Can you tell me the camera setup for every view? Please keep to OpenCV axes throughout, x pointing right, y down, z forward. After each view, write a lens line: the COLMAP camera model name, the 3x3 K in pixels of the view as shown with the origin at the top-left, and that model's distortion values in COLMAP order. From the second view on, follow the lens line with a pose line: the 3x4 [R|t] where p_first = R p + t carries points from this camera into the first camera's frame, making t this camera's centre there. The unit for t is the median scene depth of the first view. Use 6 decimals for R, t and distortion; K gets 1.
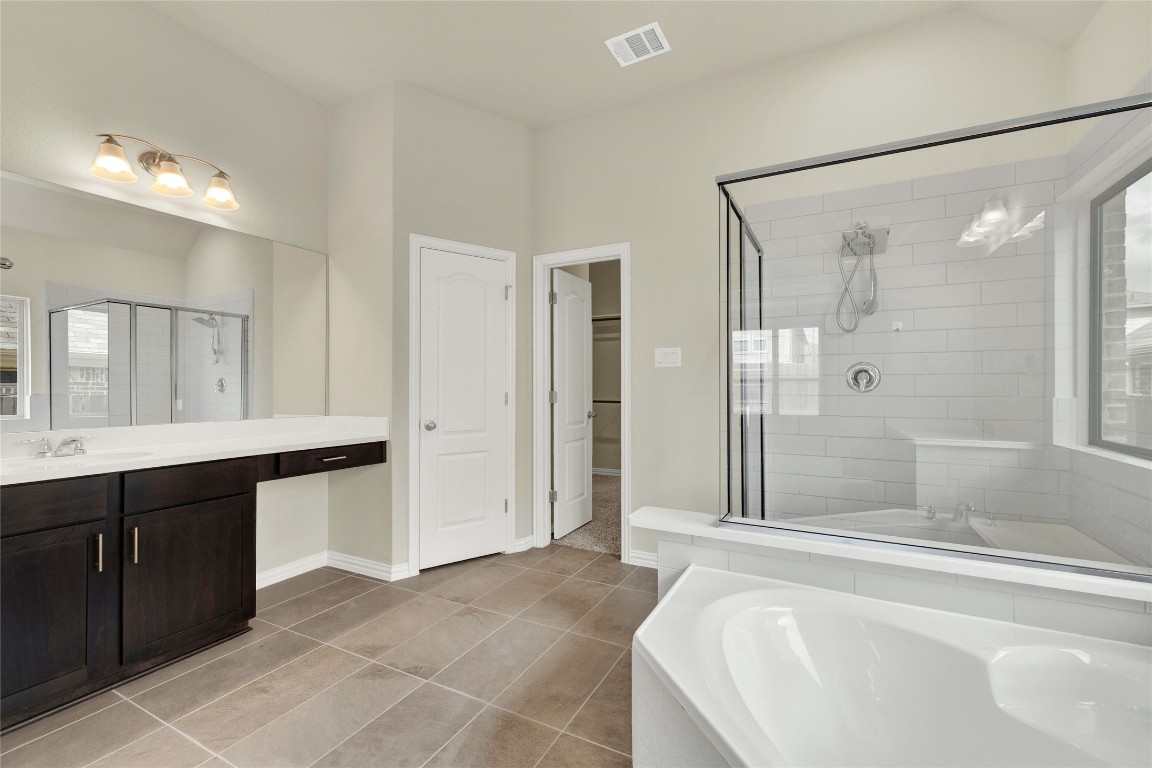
lens RADIAL K [[494.9, 0, 573.5], [0, 494.9, 377.6], [0, 0, 1]] dist [0.000856, 0.000476]
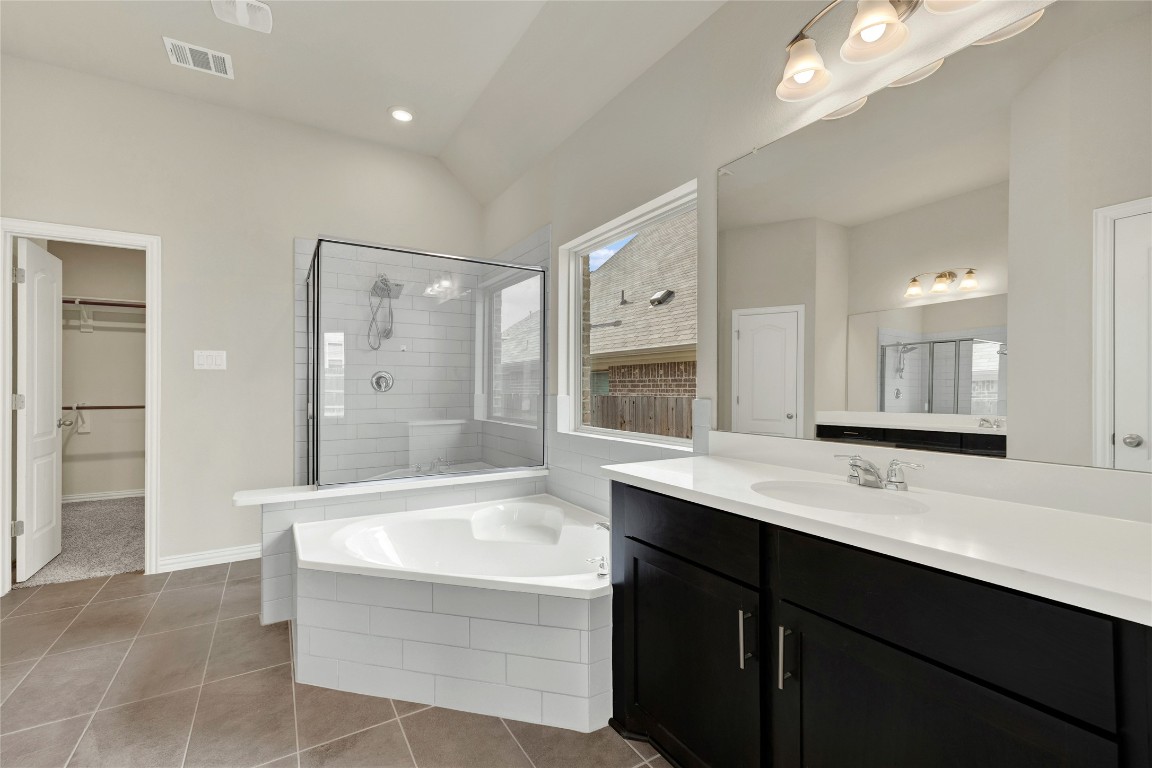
lens RADIAL K [[488.1, 0, 576.0], [0, 488.1, 384.0], [0, 0, 1]] dist [0.000082, 0.000081]
pose [[0.504783, 0.005133, 0.863231, -0.326120], [-0.014288, 0.999895, 0.002410, -0.004314], [-0.863128, -0.013550, 0.504803, -0.187619]]
